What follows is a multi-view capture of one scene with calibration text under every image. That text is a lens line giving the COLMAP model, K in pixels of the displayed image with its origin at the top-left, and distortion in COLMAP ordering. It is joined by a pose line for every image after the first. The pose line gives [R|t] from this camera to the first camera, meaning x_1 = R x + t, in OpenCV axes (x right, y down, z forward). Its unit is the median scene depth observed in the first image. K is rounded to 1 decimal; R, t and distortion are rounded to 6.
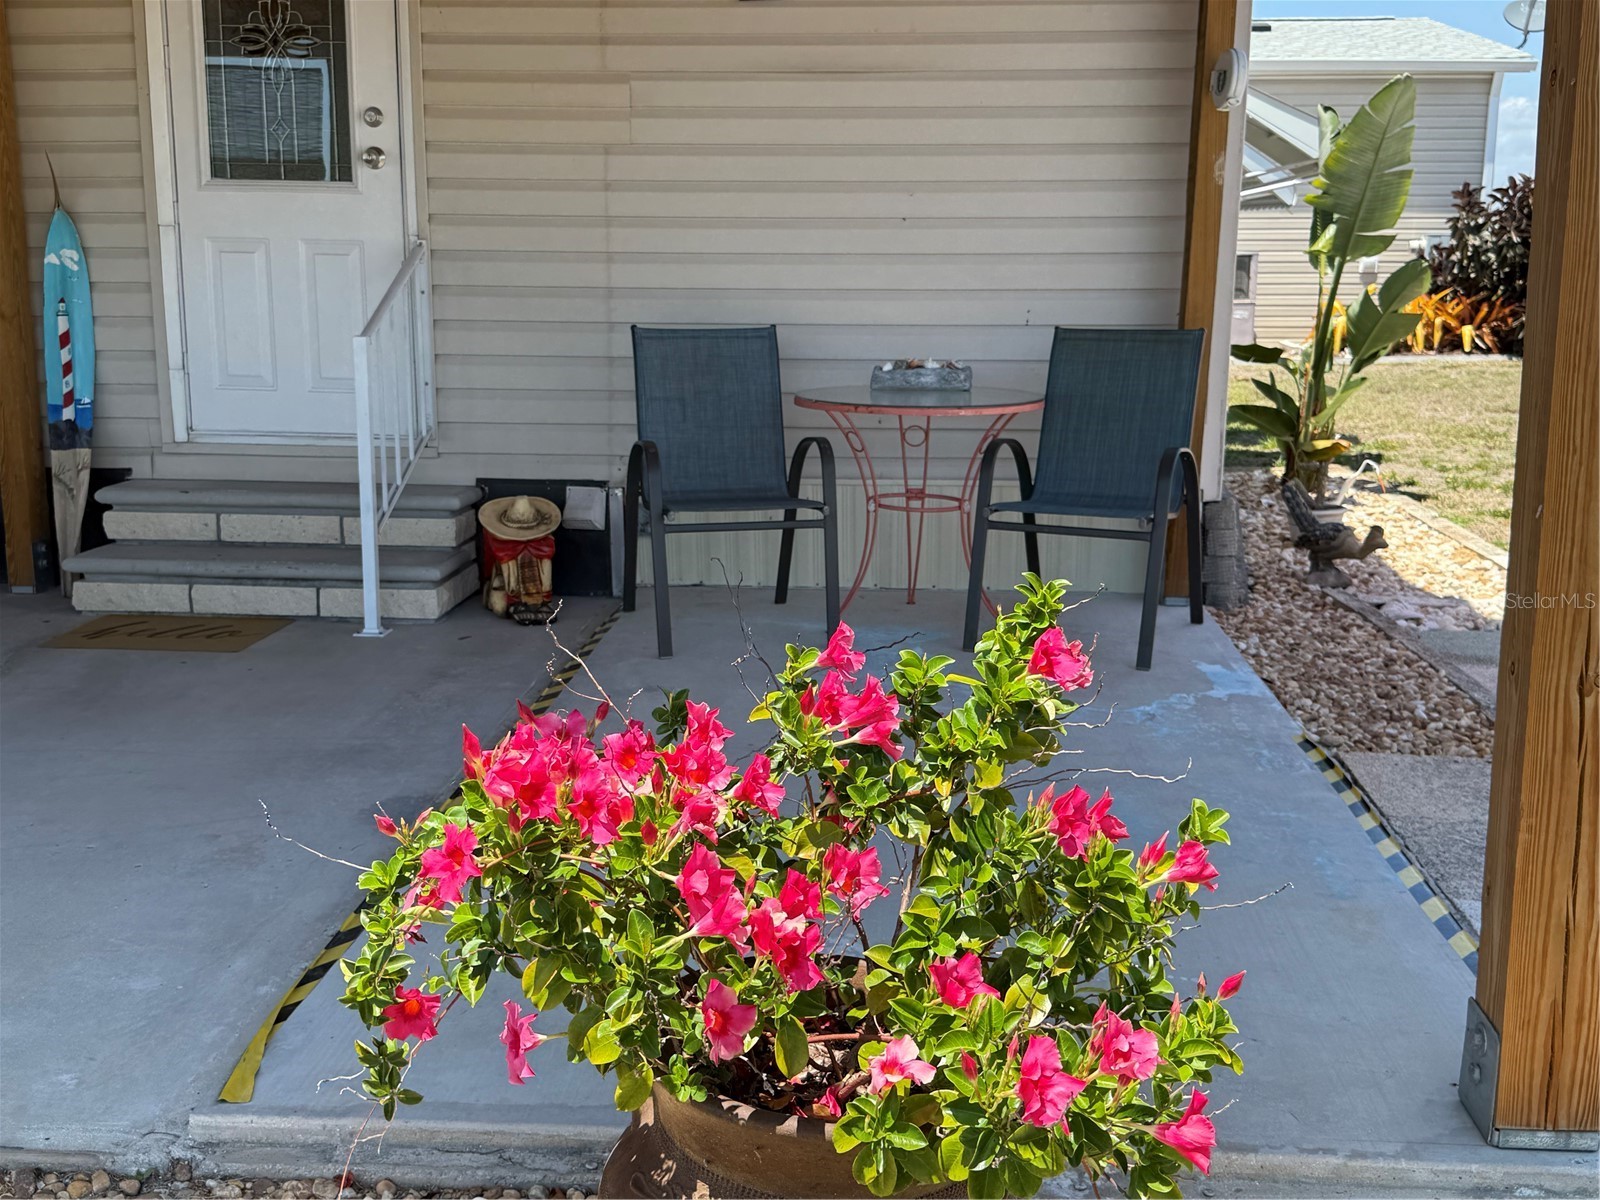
lens RADIAL K [[1642.3, 0, 800.0], [0, 1642.3, 600.0], [0, 0, 1]] dist [0.122803, -0.282132]
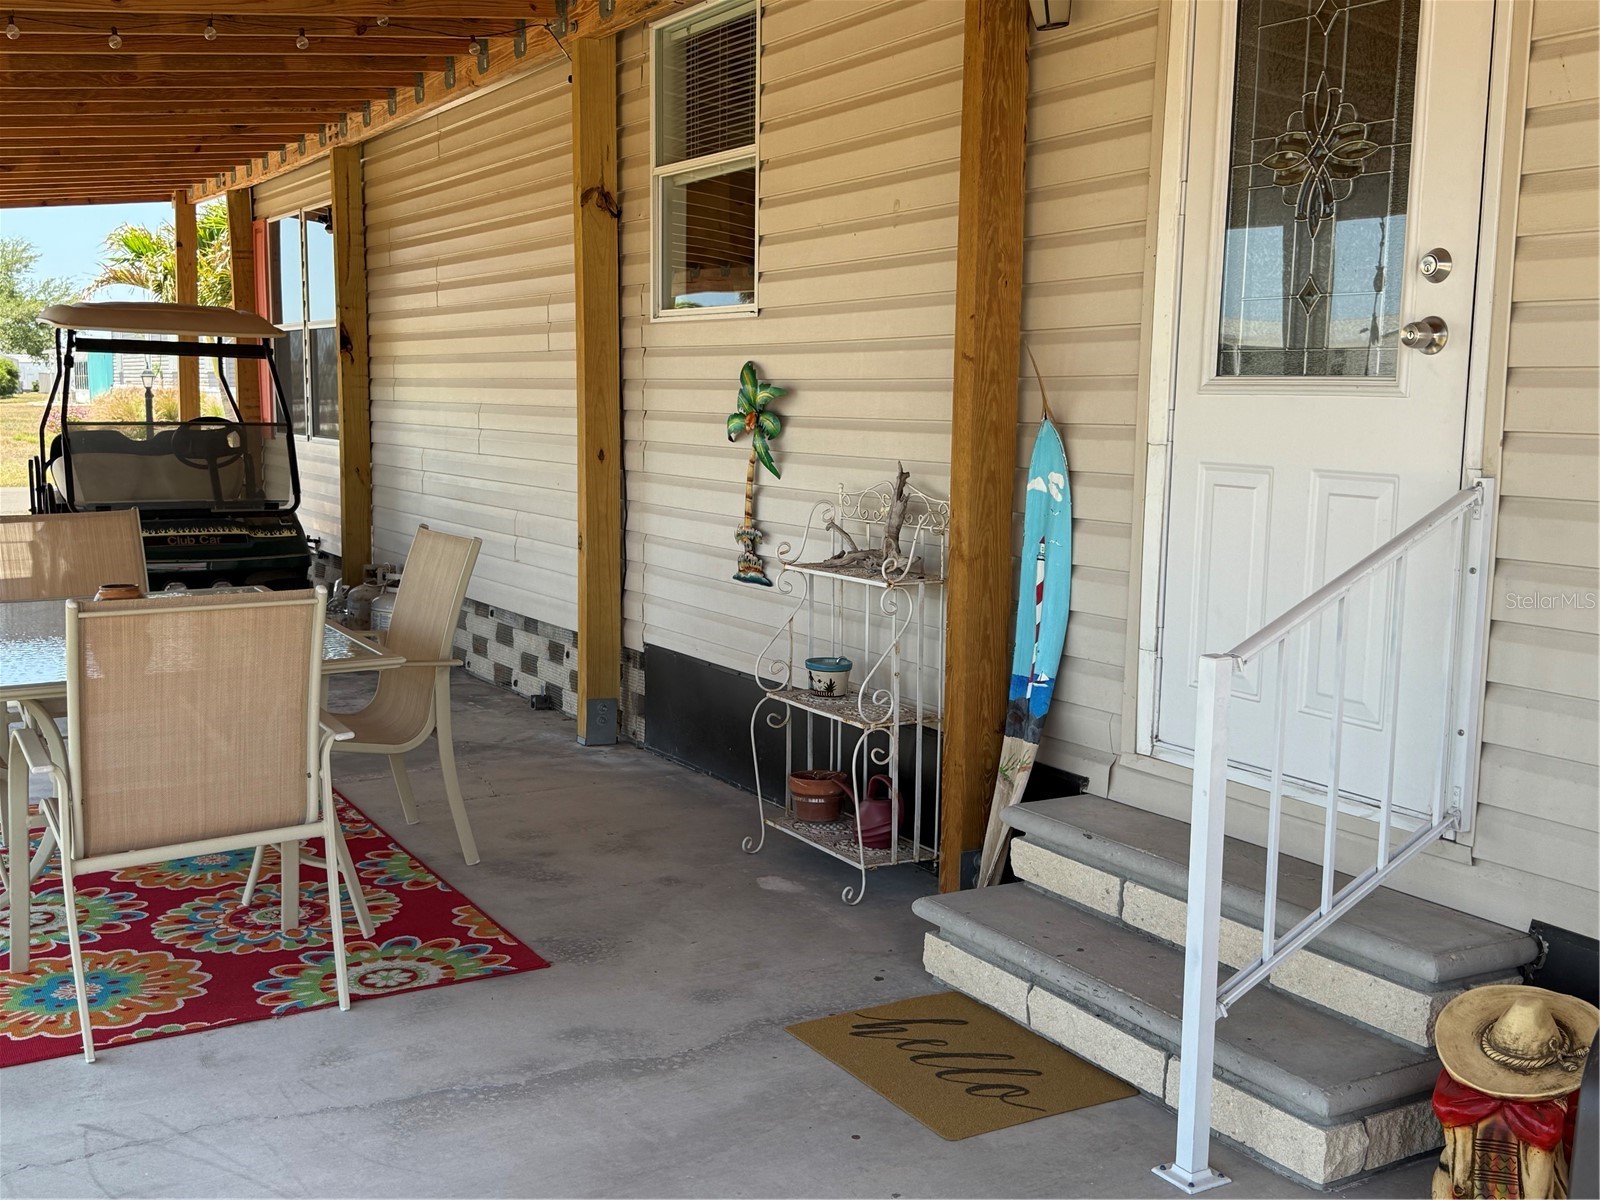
lens RADIAL K [[1642.3, 0, 800.0], [0, 1642.3, 600.0], [0, 0, 1]] dist [0.122803, -0.282132]
pose [[0.569367, 0.099682, -0.816018, 0.096630], [-0.174473, 0.984661, -0.001454, -0.135849], [0.803356, 0.143201, 0.578025, 0.500604]]
